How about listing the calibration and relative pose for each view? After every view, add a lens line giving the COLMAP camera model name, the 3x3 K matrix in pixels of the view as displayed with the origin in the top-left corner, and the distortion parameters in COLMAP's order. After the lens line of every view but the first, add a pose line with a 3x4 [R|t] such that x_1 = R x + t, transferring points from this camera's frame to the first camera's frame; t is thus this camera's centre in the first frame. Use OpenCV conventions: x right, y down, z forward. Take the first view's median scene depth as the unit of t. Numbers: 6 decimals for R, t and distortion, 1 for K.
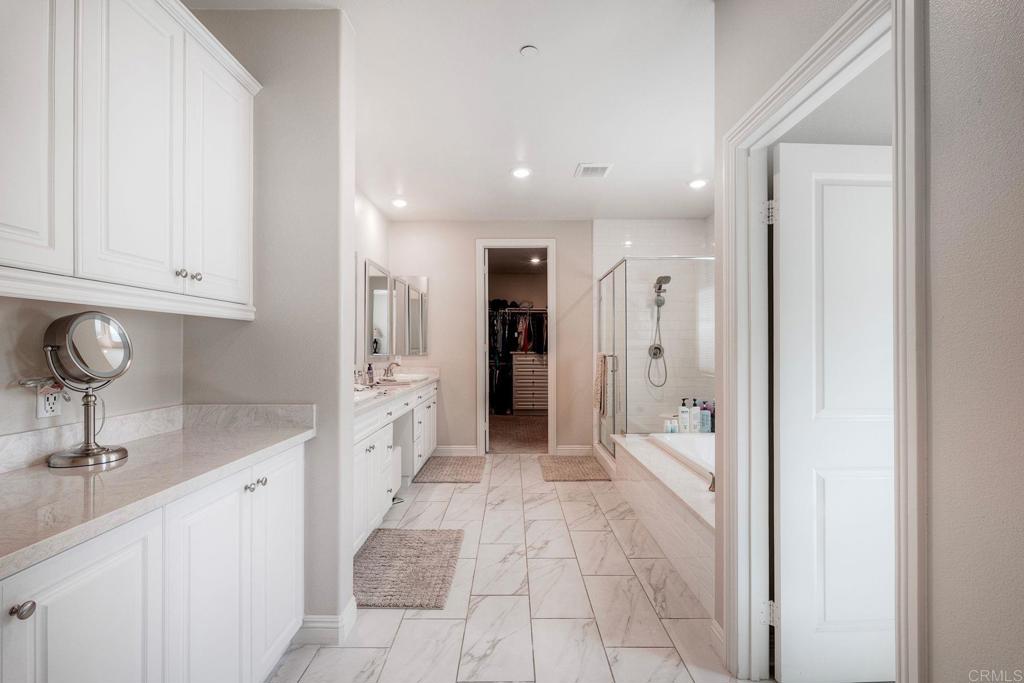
lens RADIAL K [[465.9, 0, 529.7], [0, 465.9, 340.9], [0, 0, 1]] dist [0.001150, -0.000057]
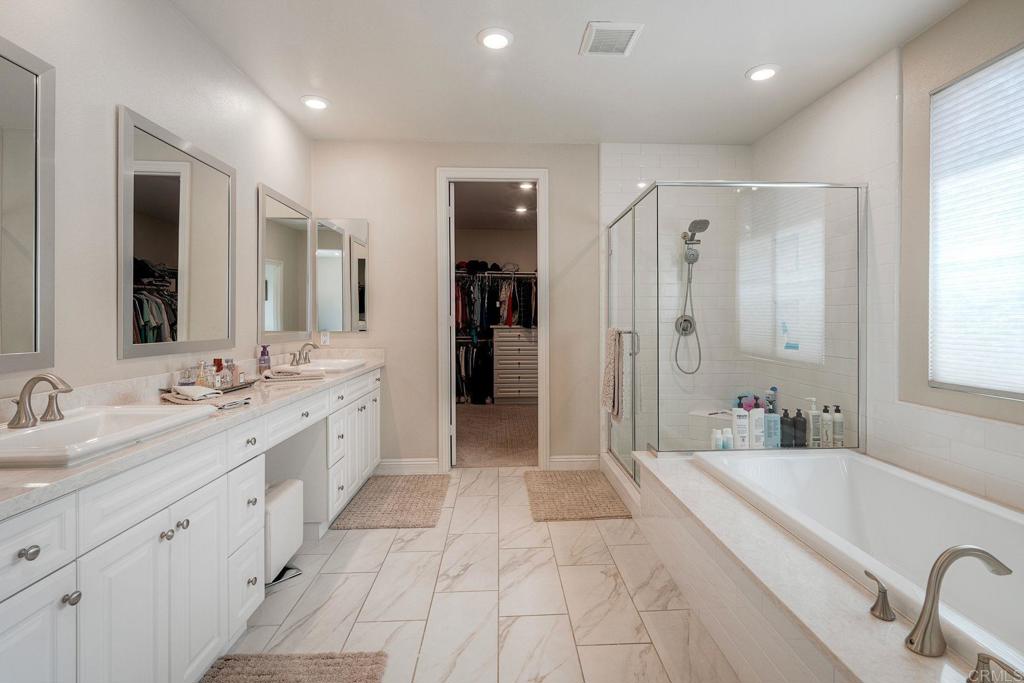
lens RADIAL K [[465.9, 0, 529.7], [0, 465.9, 340.9], [0, 0, 1]] dist [0.001150, -0.000057]
pose [[0.999709, -0.002545, 0.024003, 0.009800], [0.001126, 0.998261, 0.058945, 0.003615], [-0.024111, -0.058901, 0.997973, 0.297230]]
